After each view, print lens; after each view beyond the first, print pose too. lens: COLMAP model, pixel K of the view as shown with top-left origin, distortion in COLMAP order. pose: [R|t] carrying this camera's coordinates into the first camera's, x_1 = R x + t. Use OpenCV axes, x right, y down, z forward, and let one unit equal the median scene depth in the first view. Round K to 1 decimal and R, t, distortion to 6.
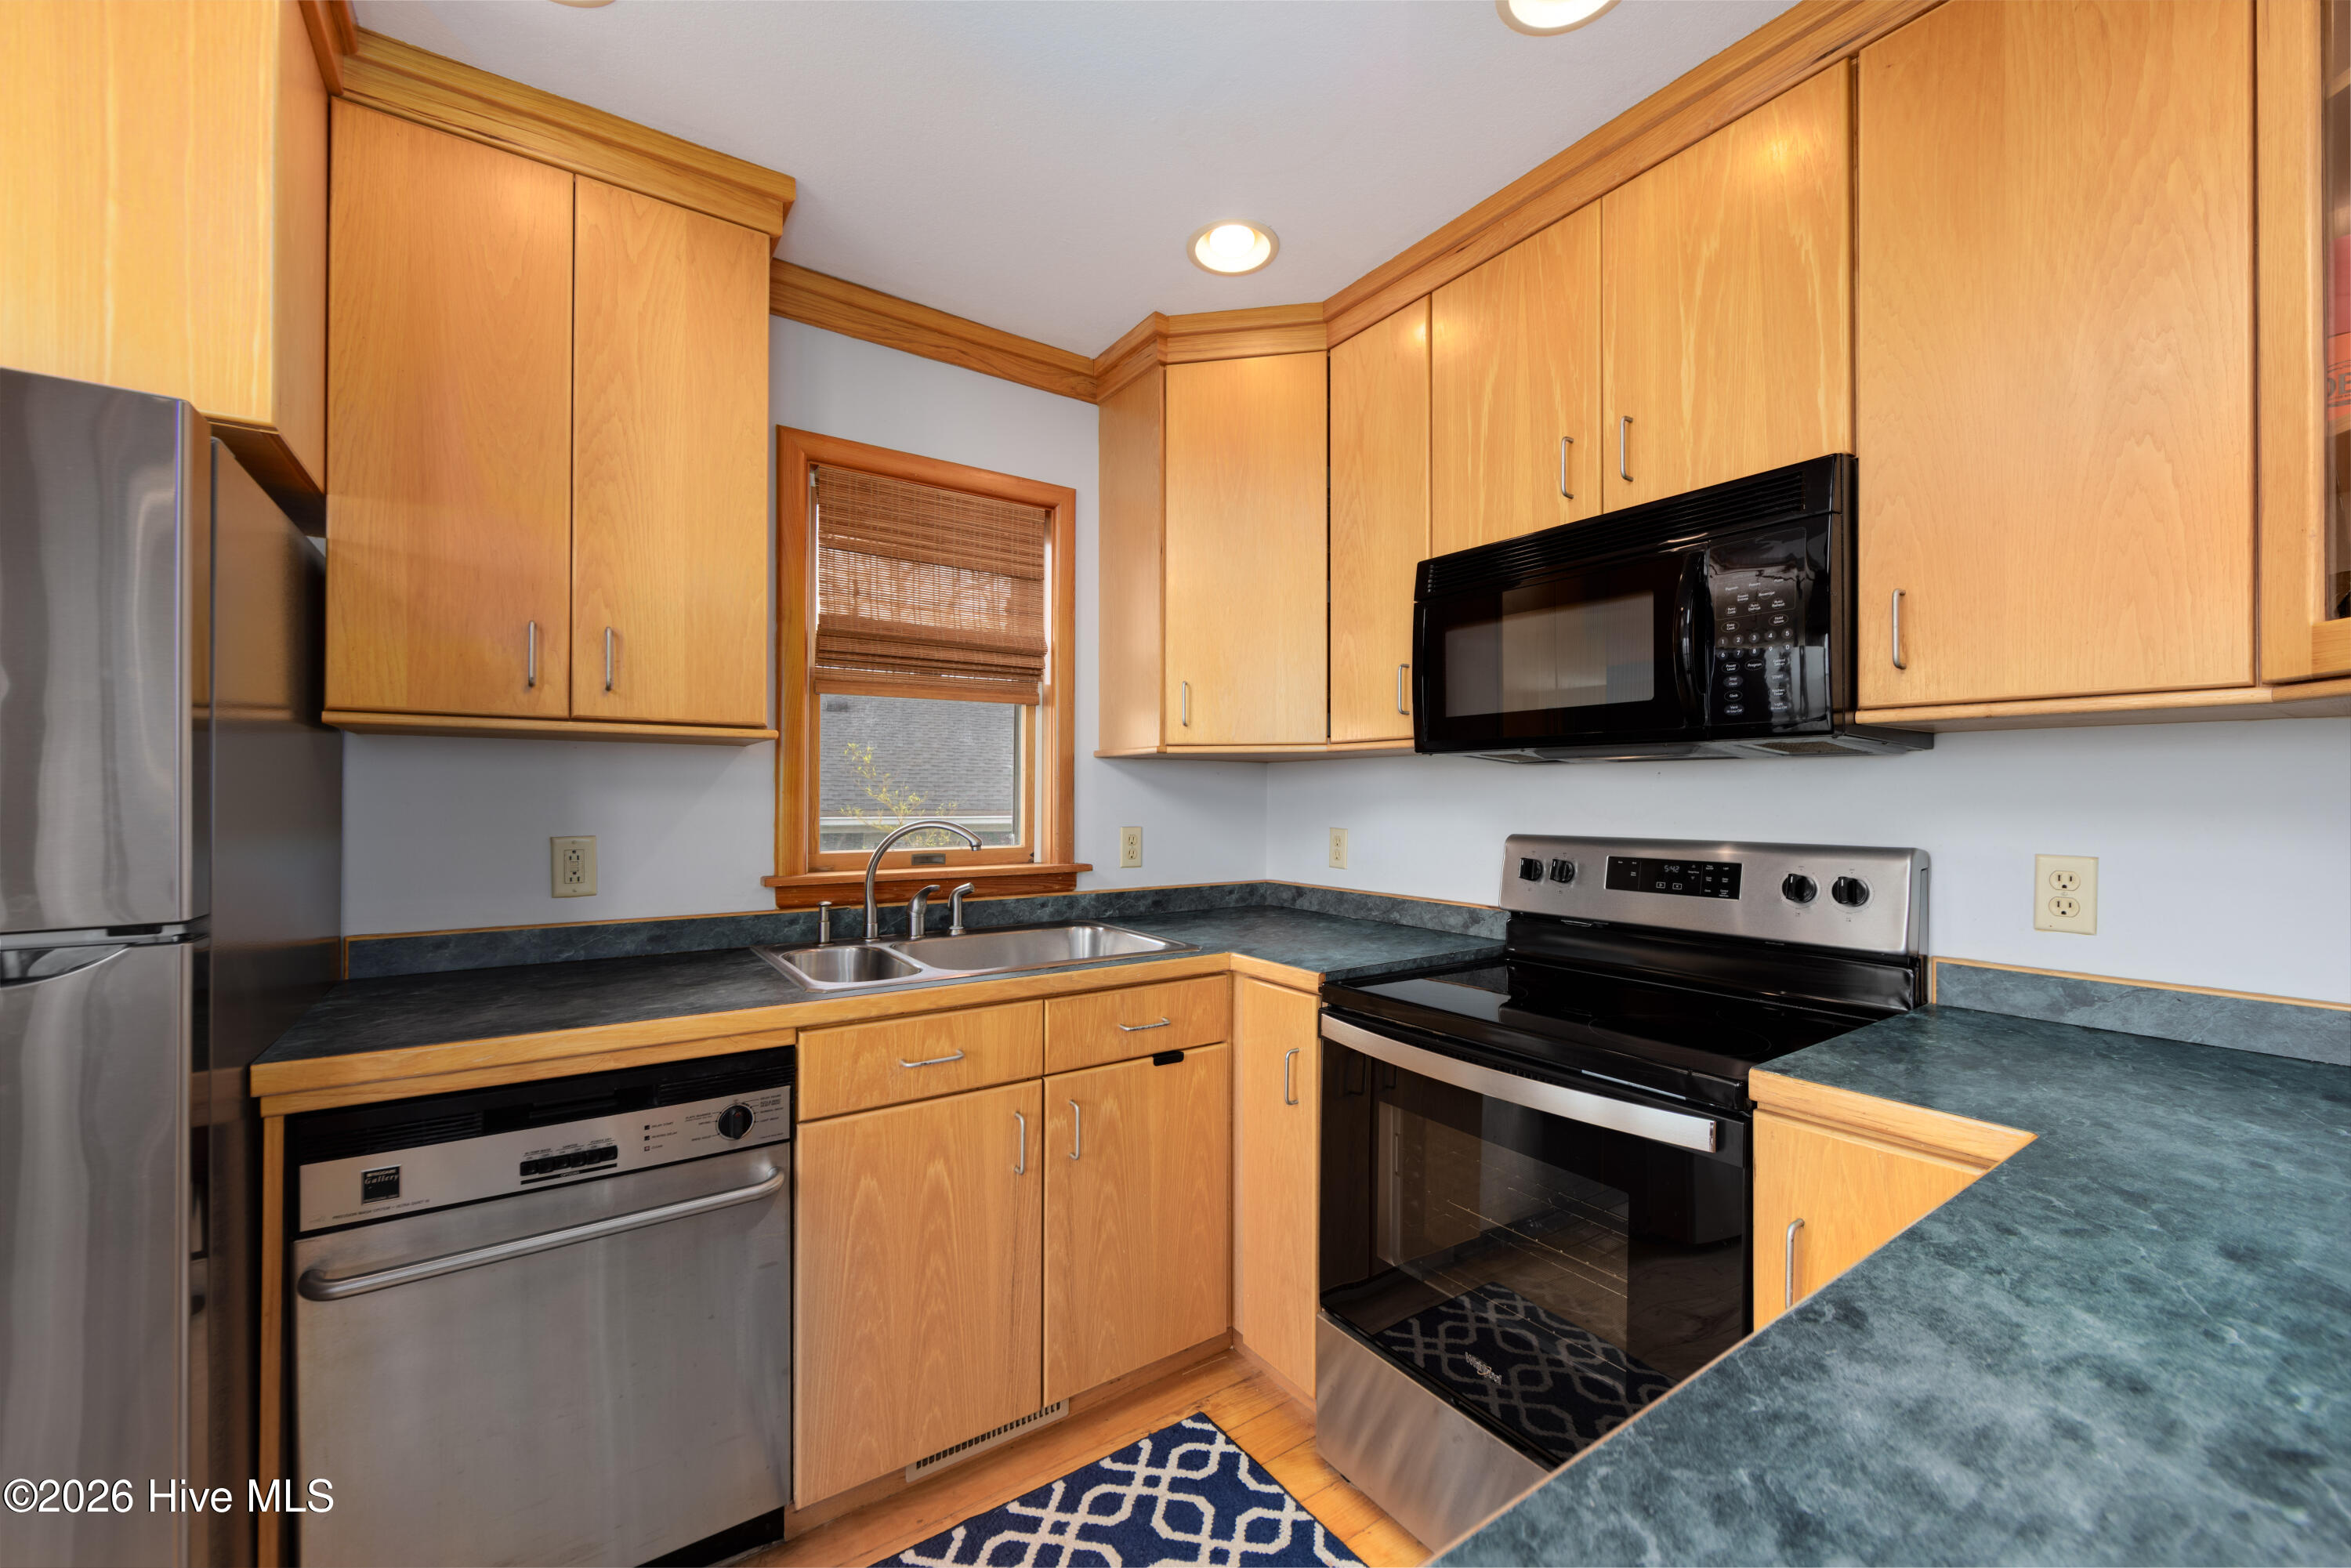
lens RADIAL K [[917.2, 0, 1179.7], [0, 917.2, 796.7], [0, 0, 1]] dist [-0.002282, -0.000540]
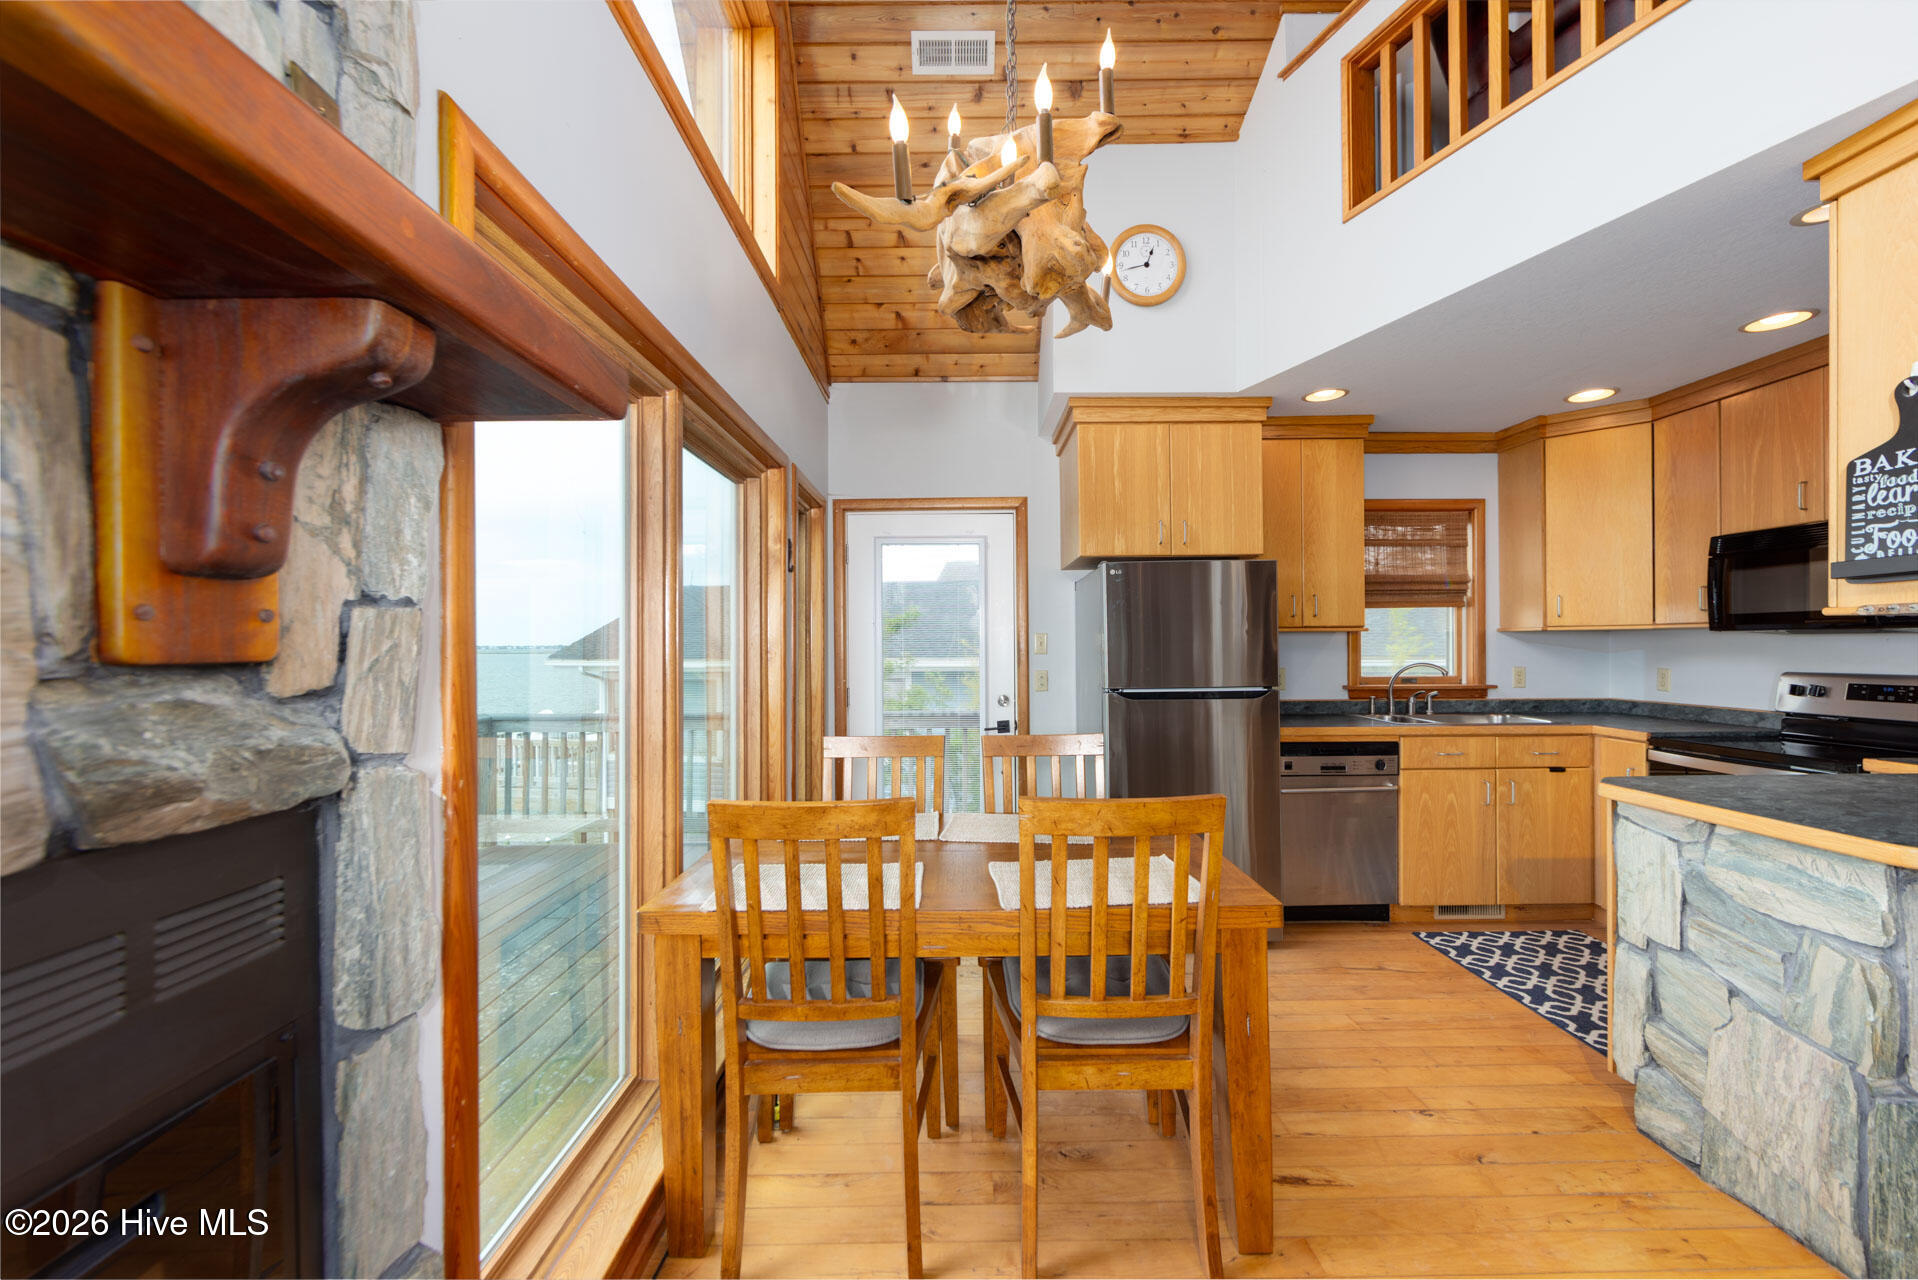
lens RADIAL K [[748.3, 0, 961.8], [0, 748.3, 647.6], [0, 0, 1]] dist [-0.002282, -0.000540]
pose [[0.825029, -0.006433, -0.565053, -0.157926], [0.008813, 0.999960, 0.001484, -0.024328], [0.565021, -0.006204, 0.825053, -1.160396]]
